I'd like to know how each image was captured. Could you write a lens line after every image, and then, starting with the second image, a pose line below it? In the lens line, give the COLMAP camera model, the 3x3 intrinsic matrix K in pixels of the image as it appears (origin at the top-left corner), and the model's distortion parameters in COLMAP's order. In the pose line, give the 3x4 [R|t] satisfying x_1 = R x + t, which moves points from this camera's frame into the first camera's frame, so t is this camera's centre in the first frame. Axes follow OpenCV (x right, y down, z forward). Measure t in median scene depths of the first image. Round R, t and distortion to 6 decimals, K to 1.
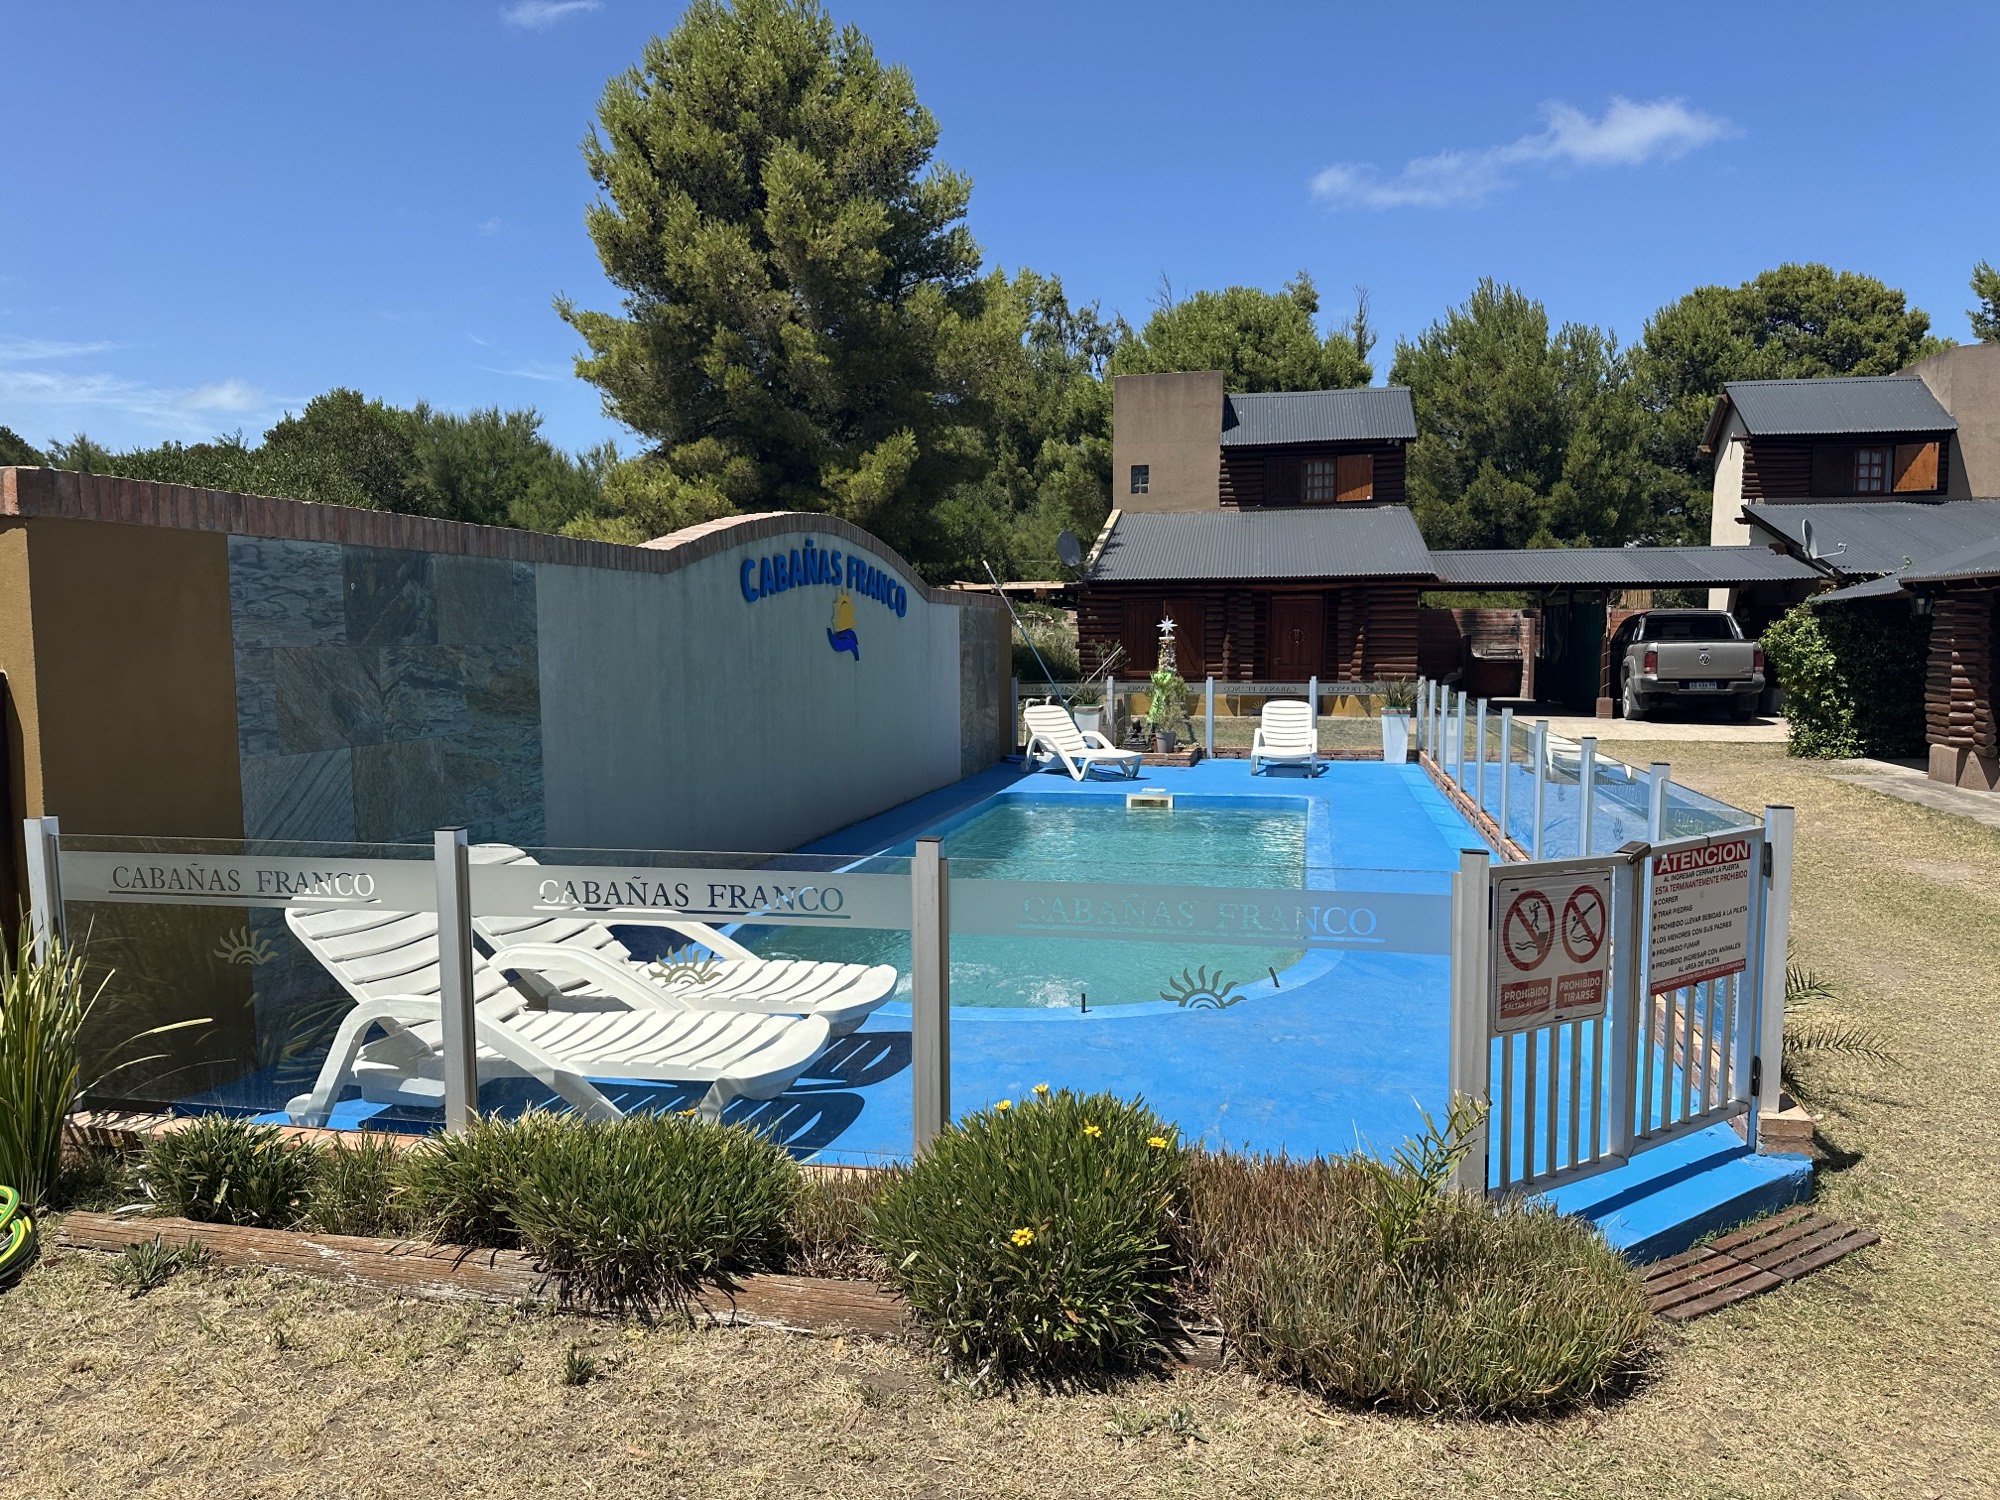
lens RADIAL K [[1396.3, 0, 1007.8], [0, 1396.3, 751.3], [0, 0, 1]] dist [0.058730, -0.074636]
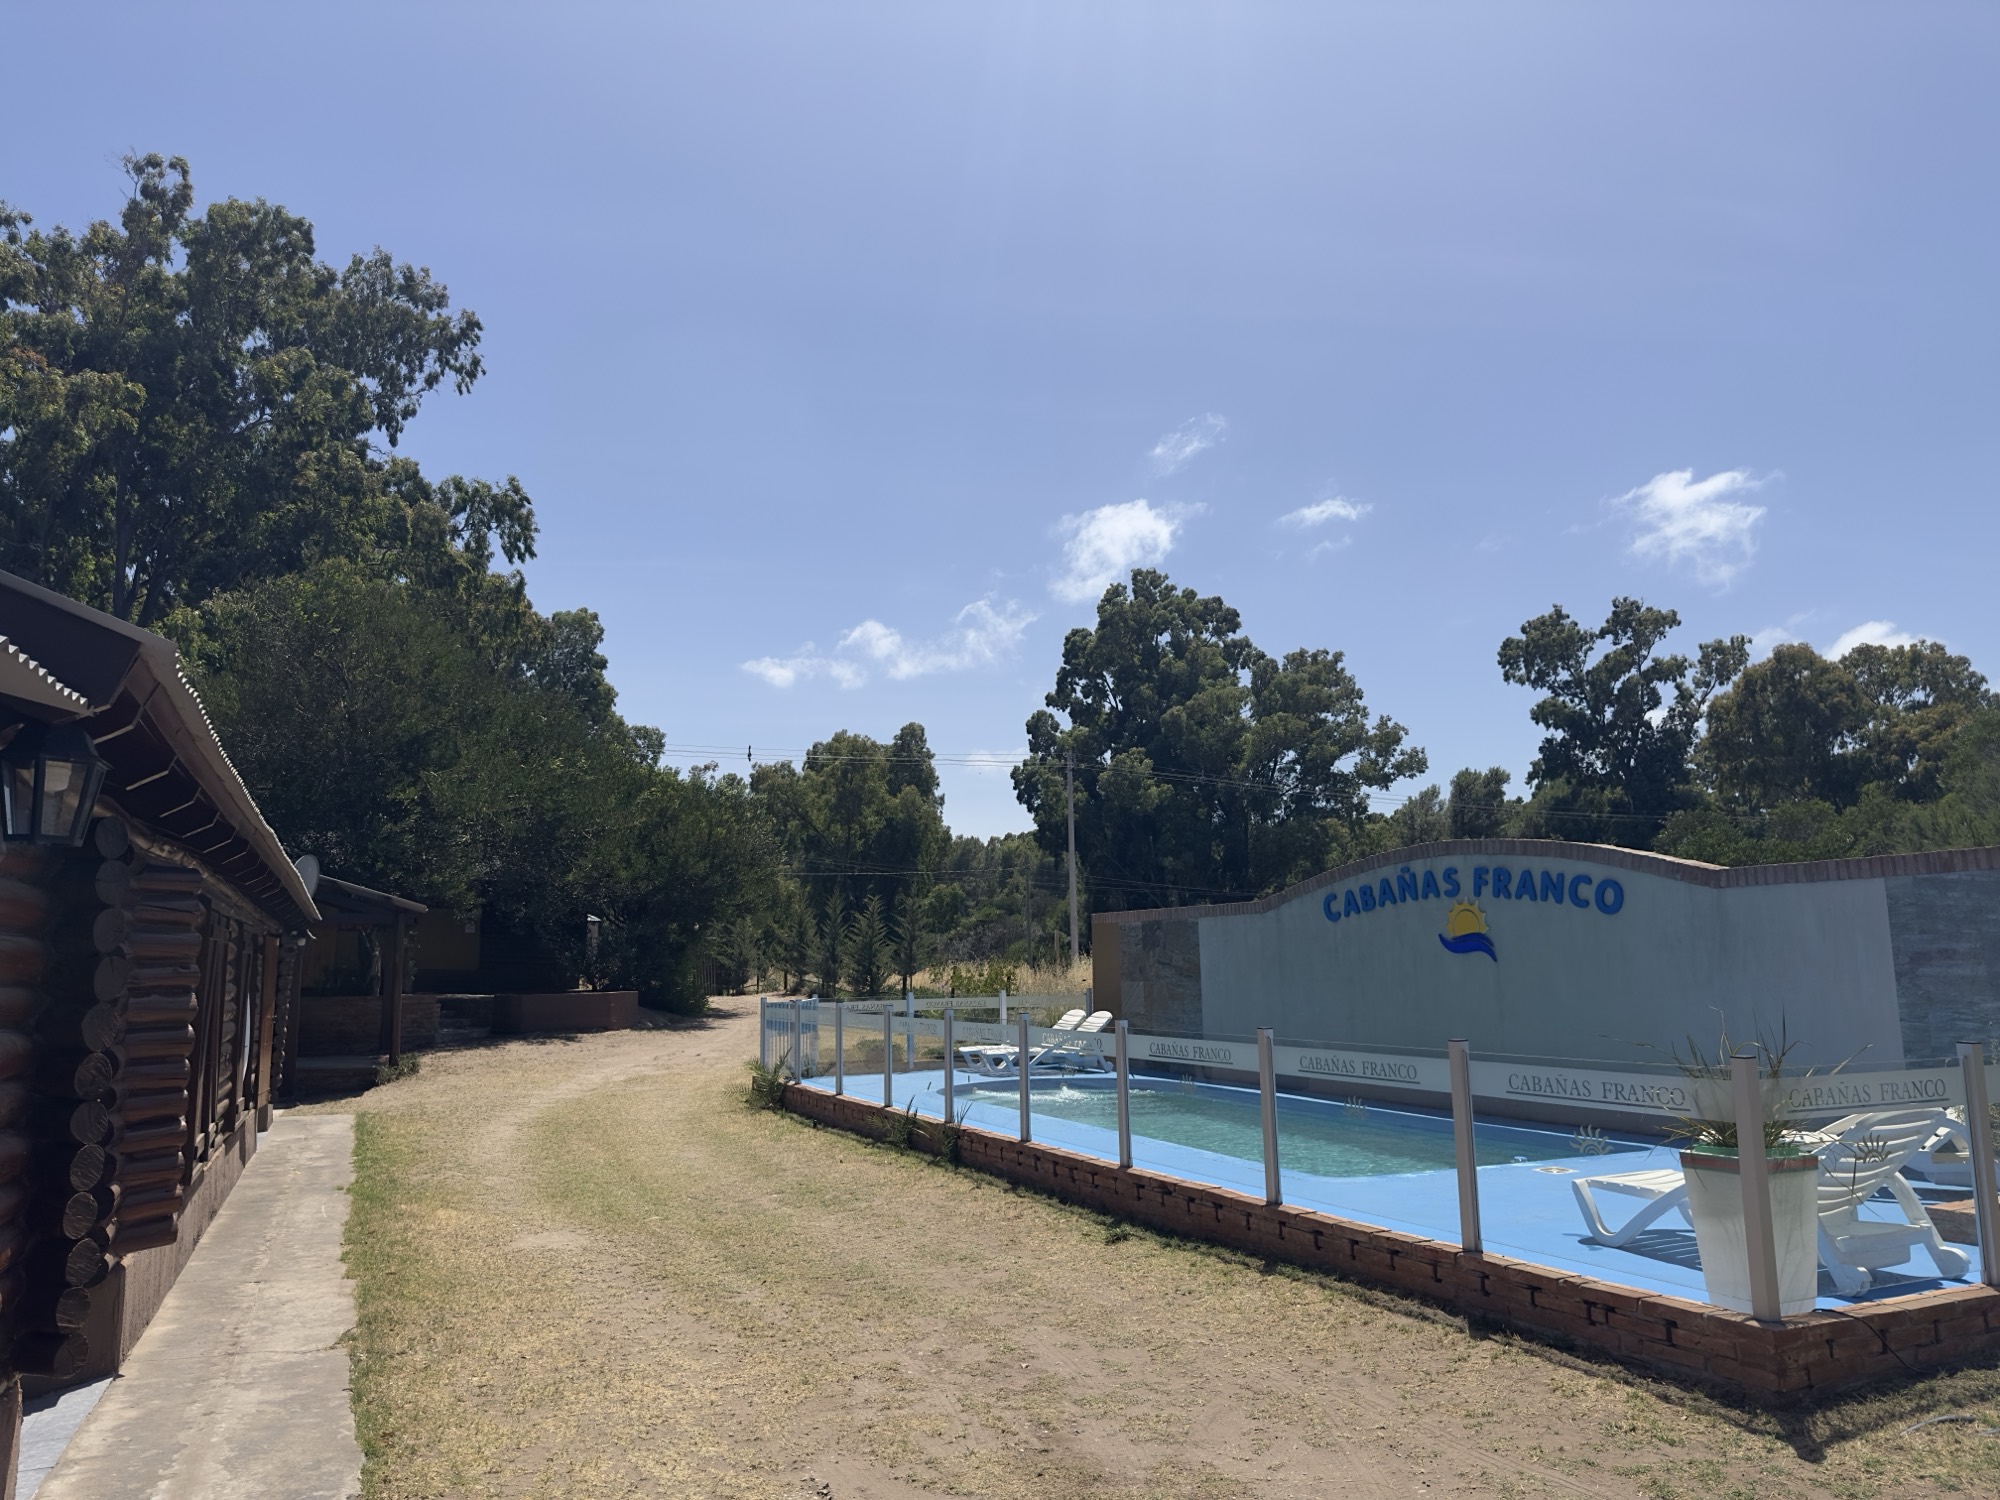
lens RADIAL K [[1396.3, 0, 993.9], [0, 1396.3, 745.6], [0, 0, 1]] dist [0.058730, -0.074636]
pose [[-0.806460, -0.074468, -0.586581, 1.632000], [-0.029875, 0.995902, -0.085359, -0.244149], [0.590533, -0.051315, -0.805380, 3.172310]]
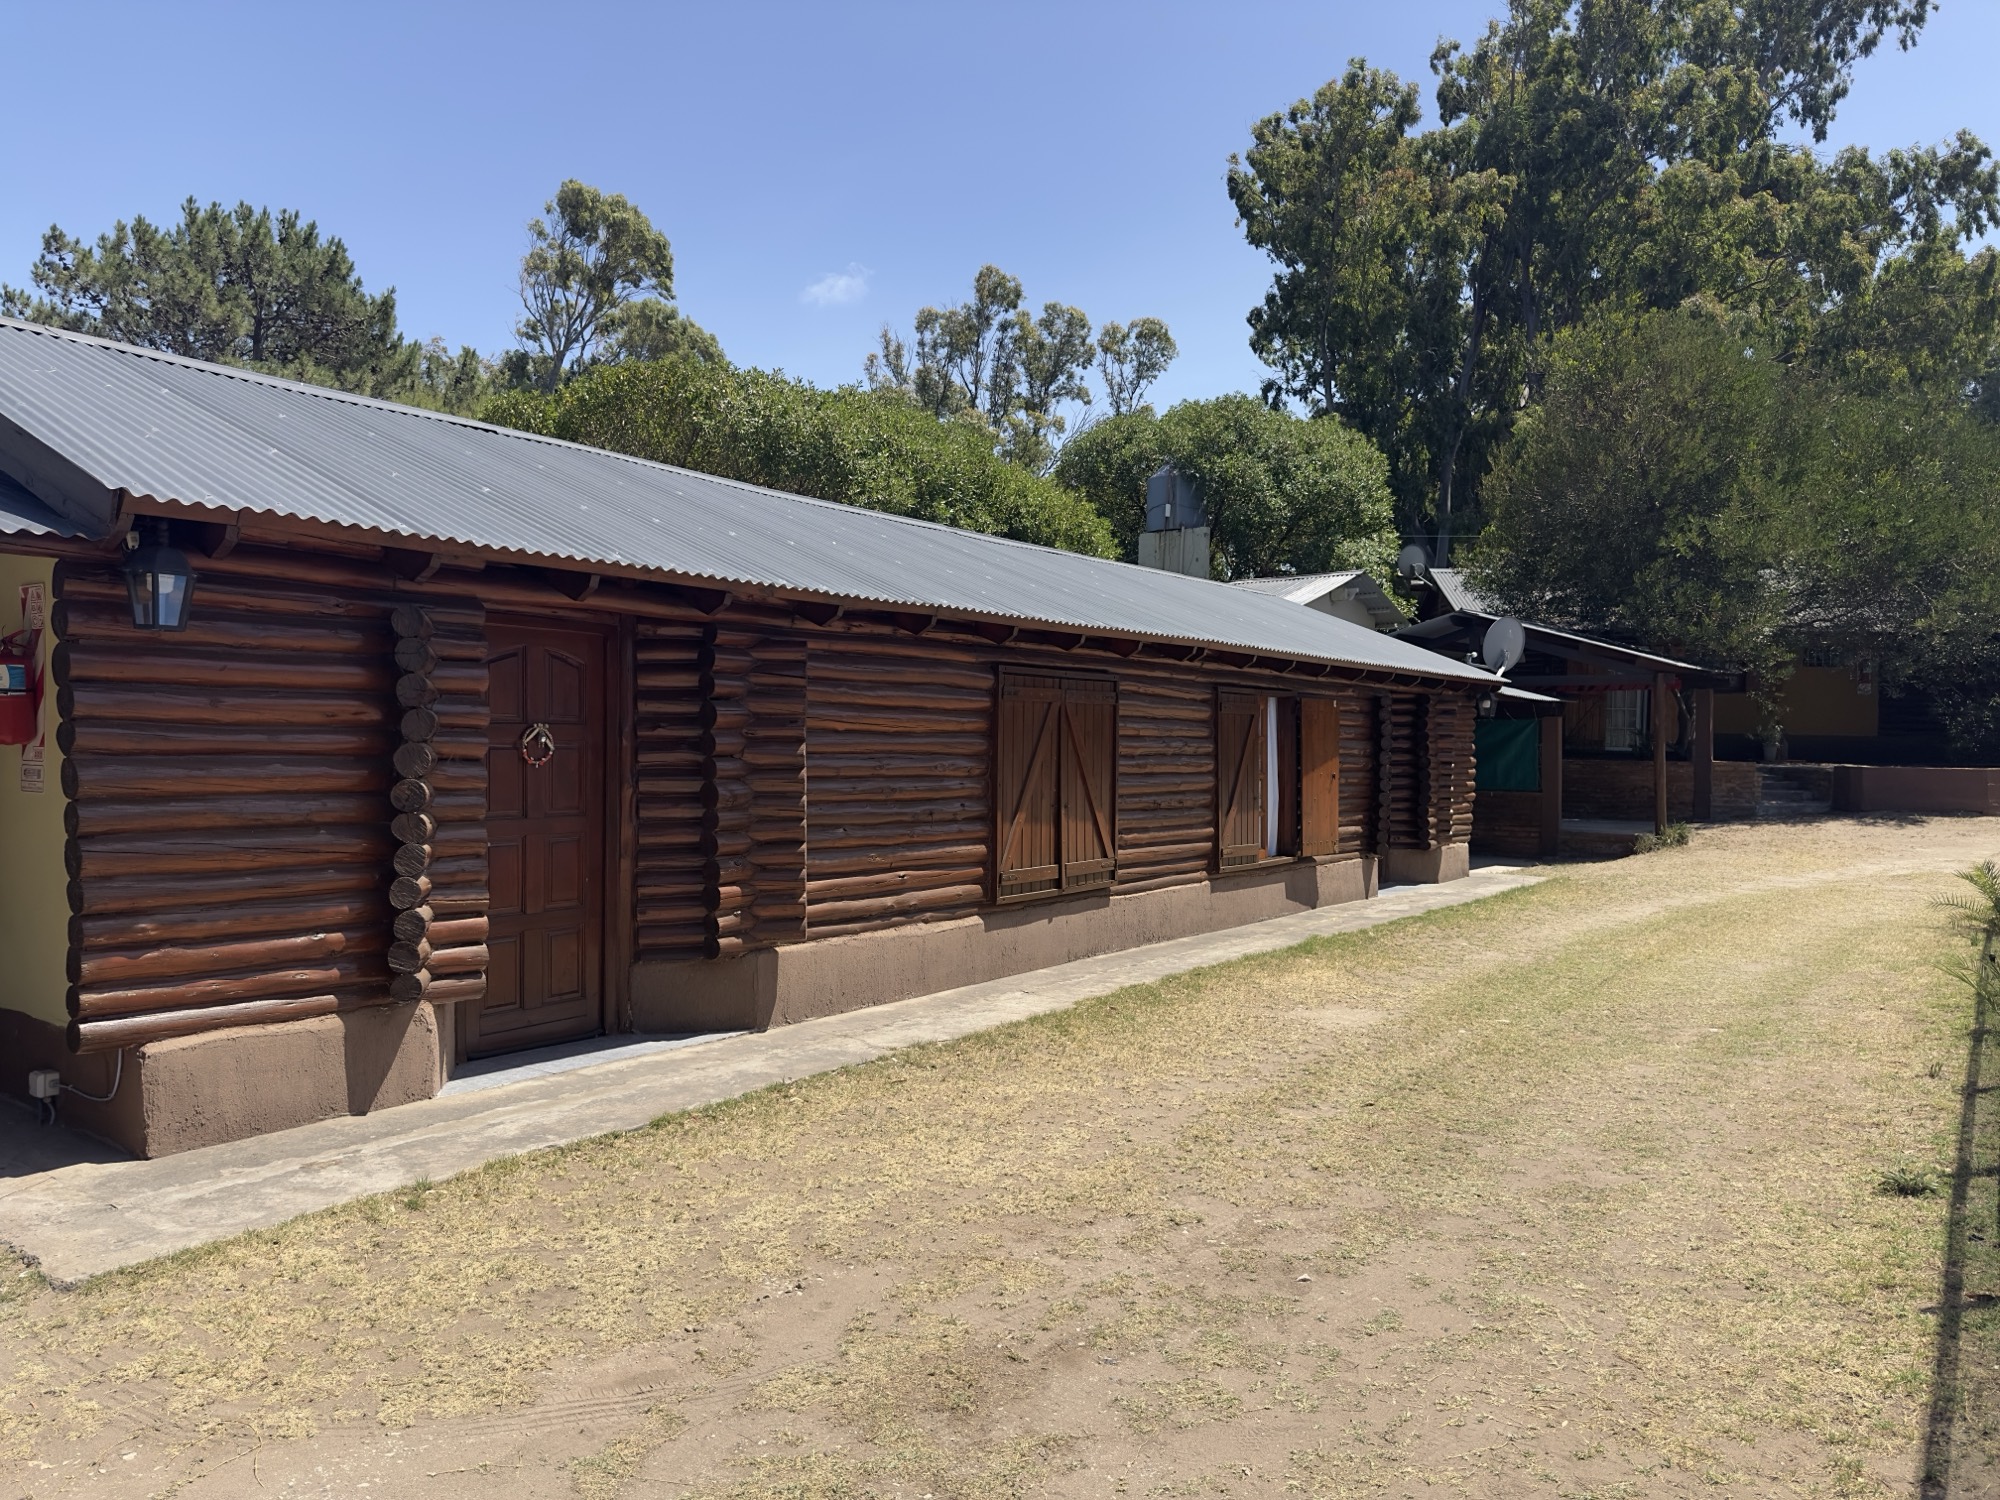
lens RADIAL K [[1396.3, 0, 989.1], [0, 1396.3, 729.5], [0, 0, 1]] dist [0.058730, -0.074636]
pose [[-0.911813, 0.001277, 0.410605, 0.873107], [0.031794, 0.997213, 0.067501, -0.224752], [-0.409374, 0.074603, -0.909312, 3.048978]]
